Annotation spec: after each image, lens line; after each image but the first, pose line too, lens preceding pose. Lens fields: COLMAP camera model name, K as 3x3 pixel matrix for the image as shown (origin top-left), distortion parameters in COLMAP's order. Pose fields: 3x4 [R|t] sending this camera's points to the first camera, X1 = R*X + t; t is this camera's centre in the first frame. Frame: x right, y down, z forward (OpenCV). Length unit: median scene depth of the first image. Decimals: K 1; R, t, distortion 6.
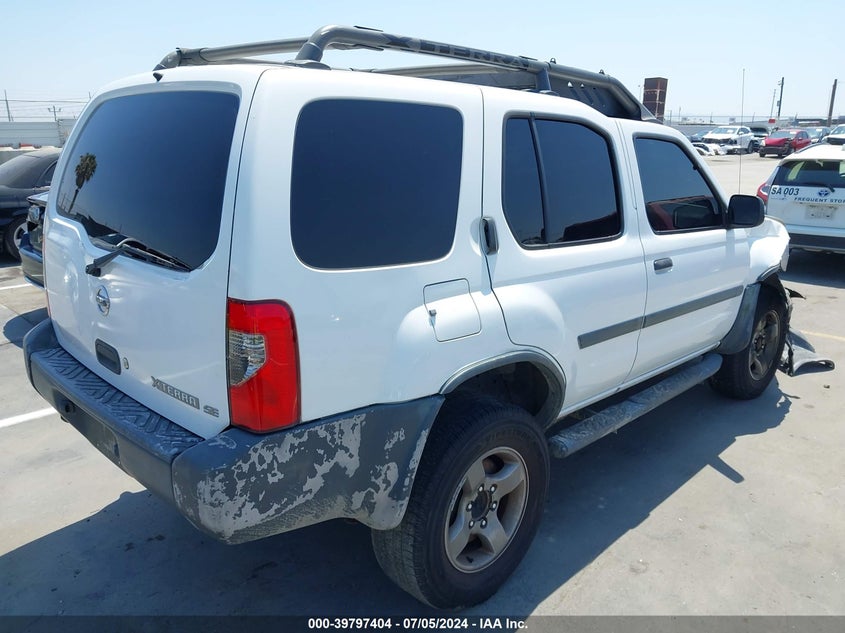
lens RADIAL K [[693.4, 0, 418.9], [0, 693.4, 317.1], [0, 0, 1]] dist [-0.003974, -0.001988]
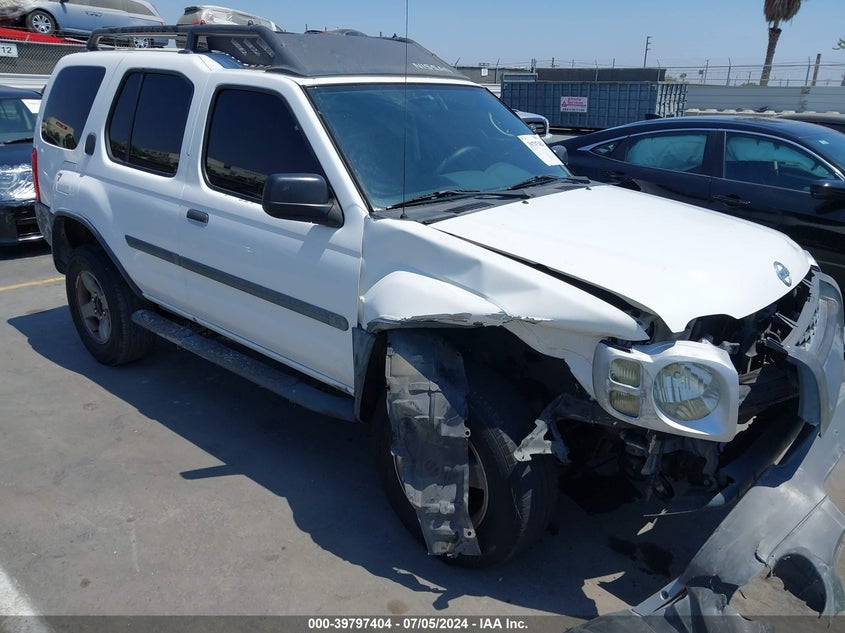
lens RADIAL K [[693.4, 0, 418.9], [0, 693.4, 317.1], [0, 0, 1]] dist [-0.003974, -0.001988]
pose [[0.036832, 0.310421, -0.949885, 1.383760], [-0.275028, 0.916972, 0.289001, -0.325697], [0.960731, 0.250600, 0.119148, 1.240060]]
